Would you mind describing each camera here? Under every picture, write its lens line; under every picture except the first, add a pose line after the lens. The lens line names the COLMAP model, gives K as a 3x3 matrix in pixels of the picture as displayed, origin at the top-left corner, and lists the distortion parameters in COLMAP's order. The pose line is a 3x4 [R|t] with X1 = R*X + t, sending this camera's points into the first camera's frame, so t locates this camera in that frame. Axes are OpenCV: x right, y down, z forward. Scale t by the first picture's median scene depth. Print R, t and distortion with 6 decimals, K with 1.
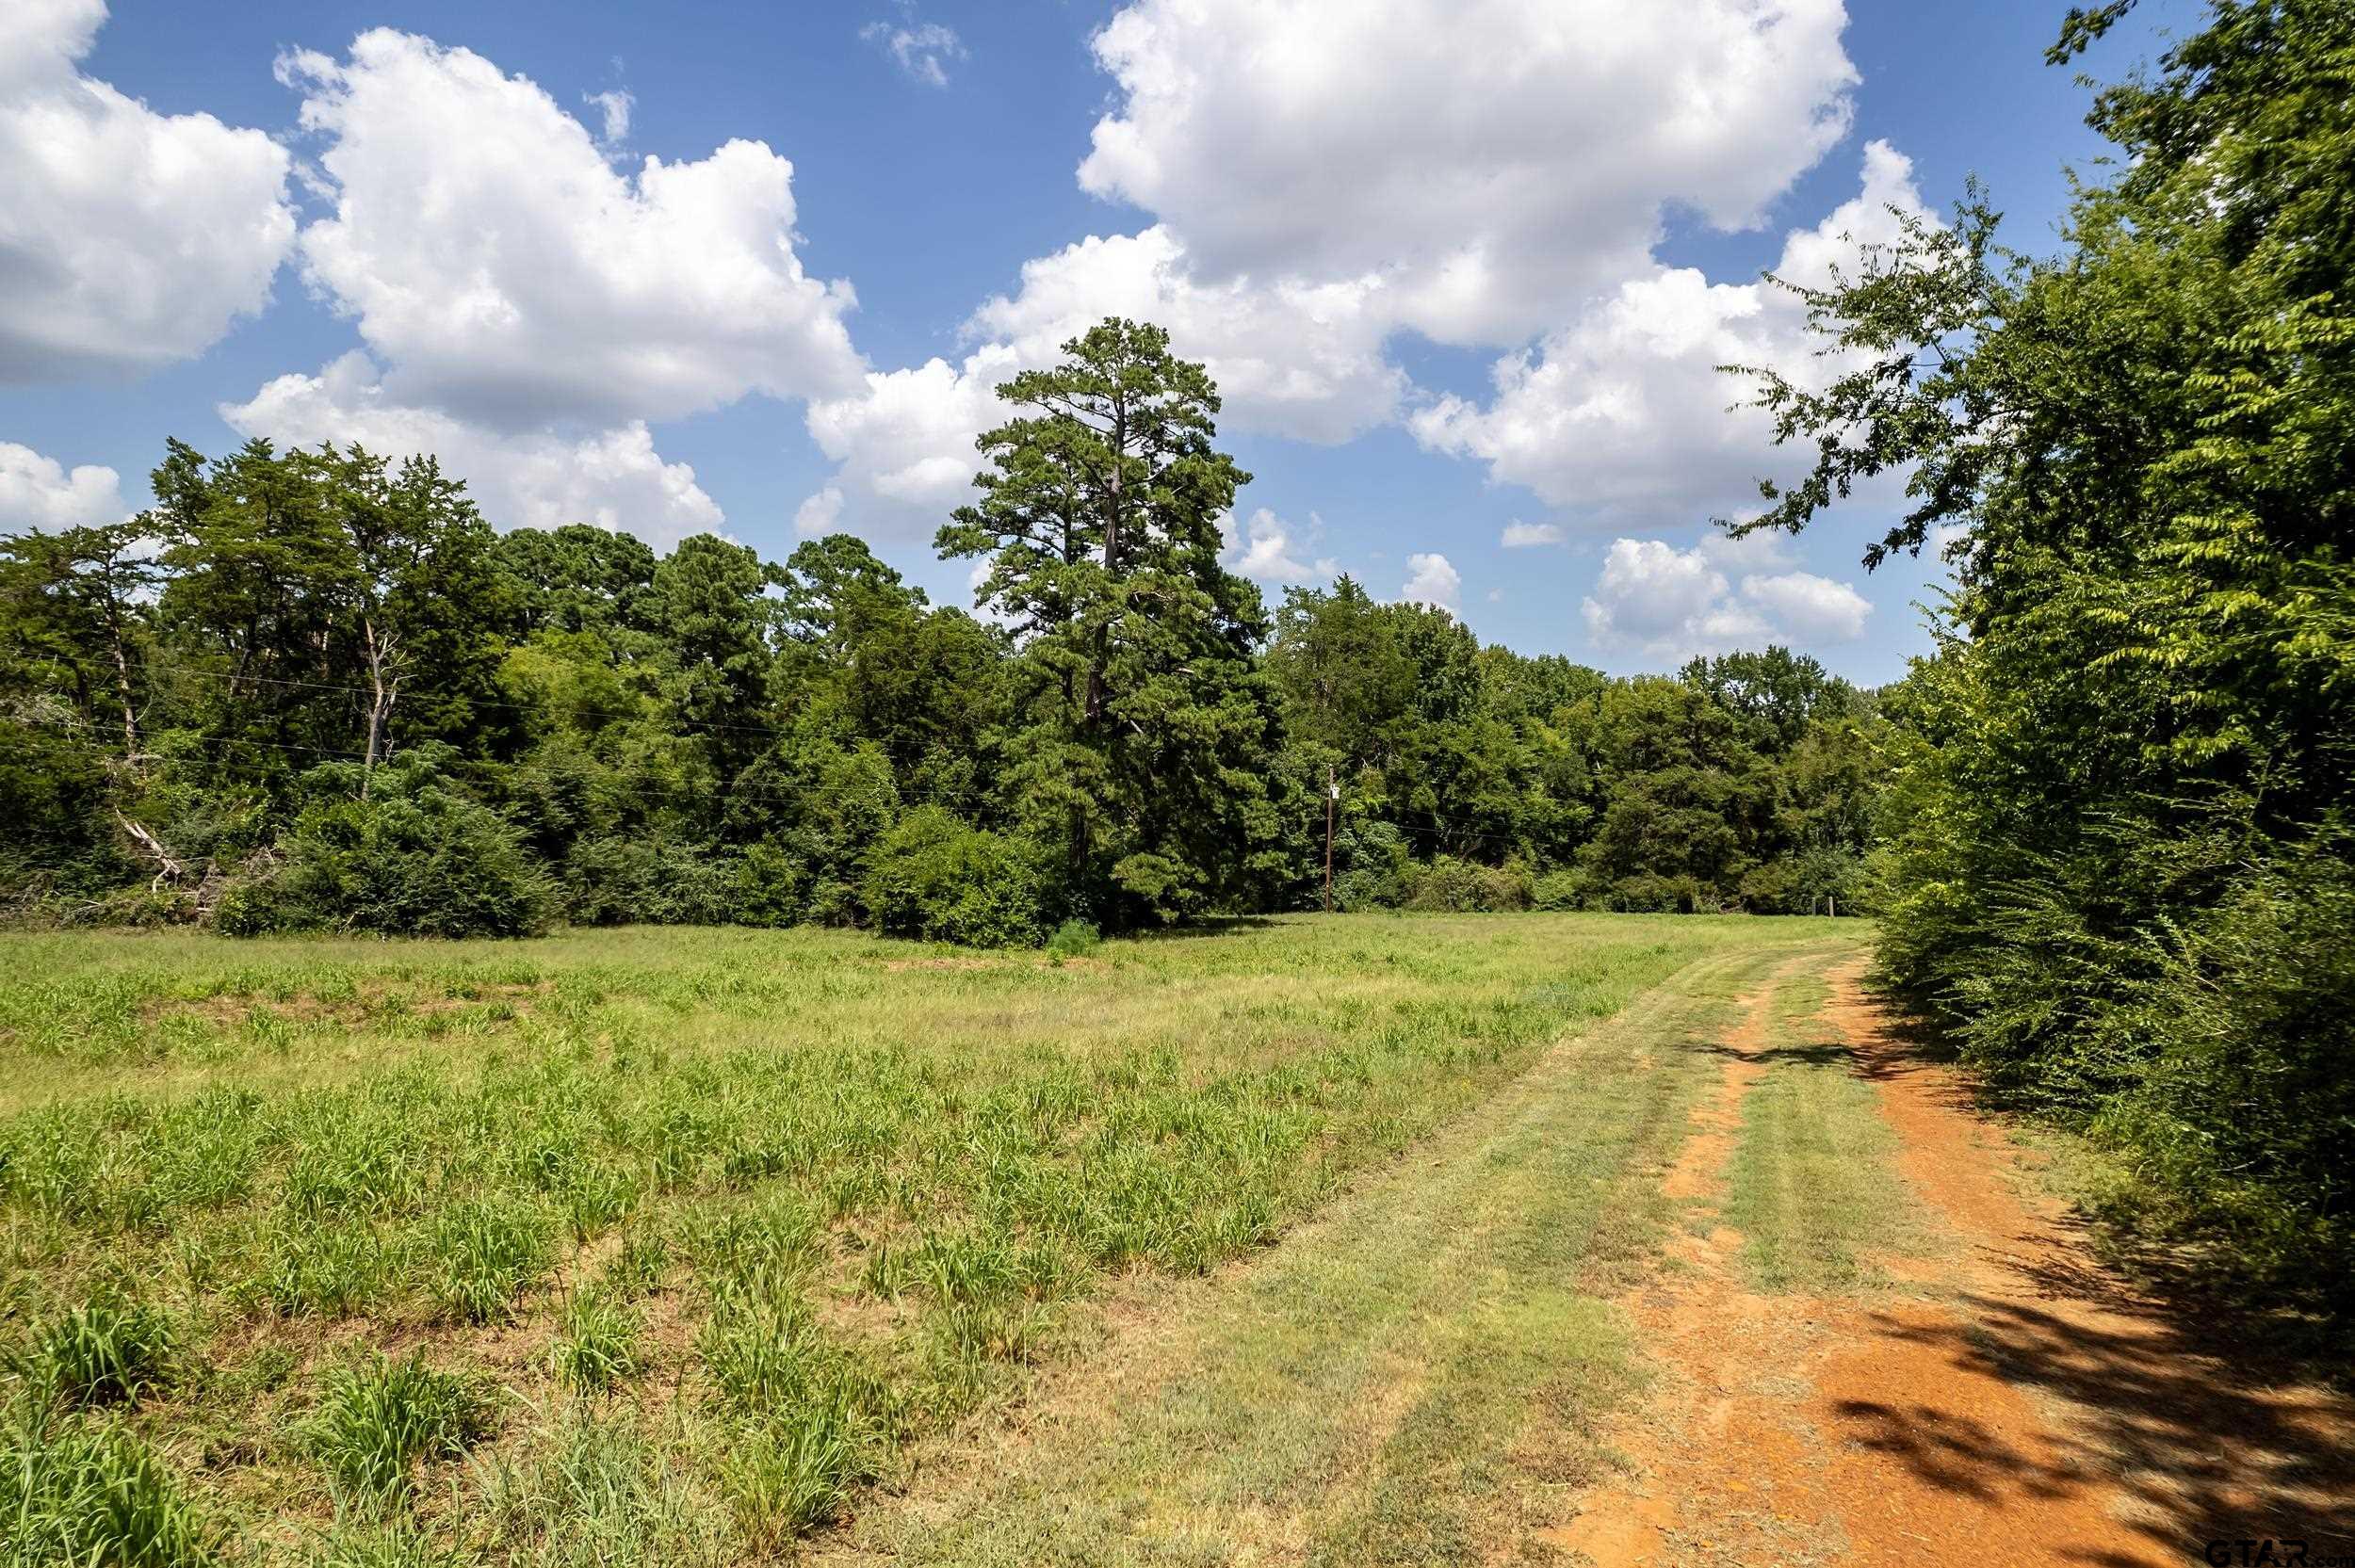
lens RADIAL K [[1497.9, 0, 1176.8], [0, 1497.9, 783.8], [0, 0, 1]] dist [-0.068815, 0.063507]
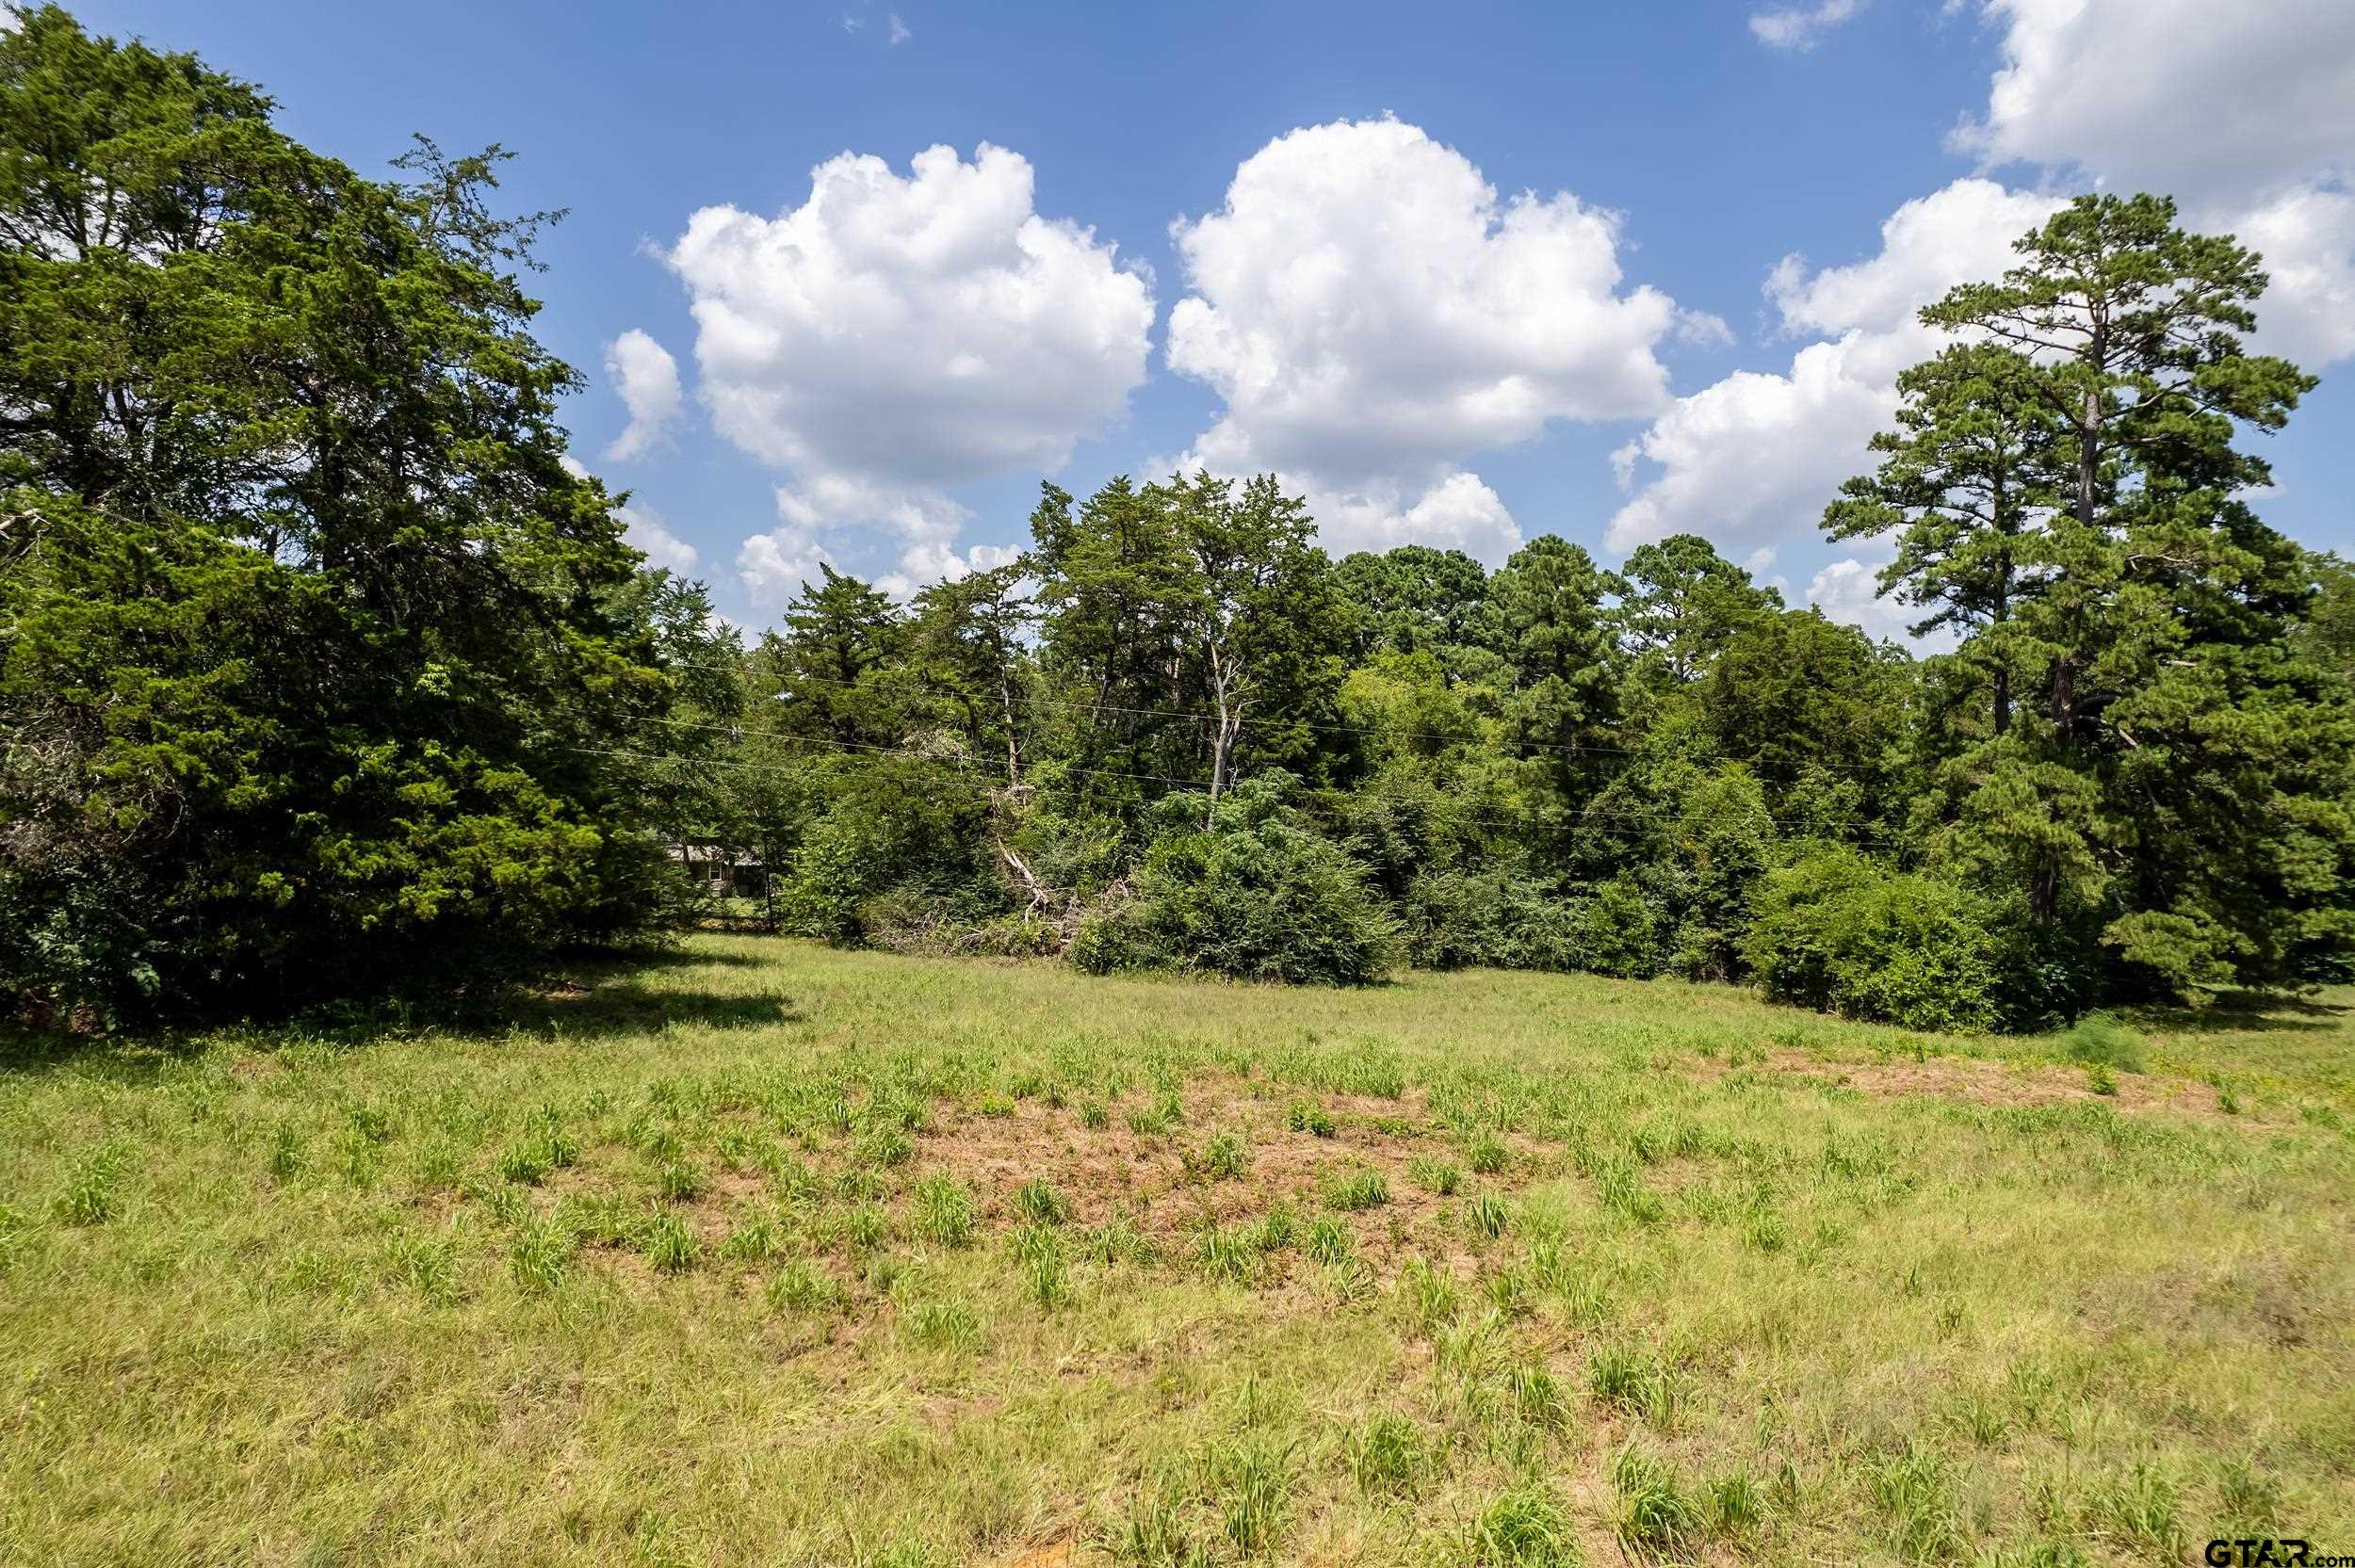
lens RADIAL K [[1497.9, 0, 1194.5], [0, 1497.9, 789.6], [0, 0, 1]] dist [-0.068815, 0.063507]
pose [[0.867407, -0.006180, -0.497560, -0.049901], [0.000904, 0.999941, -0.010844, -0.003846], [0.497598, 0.008957, 0.867362, 0.100699]]
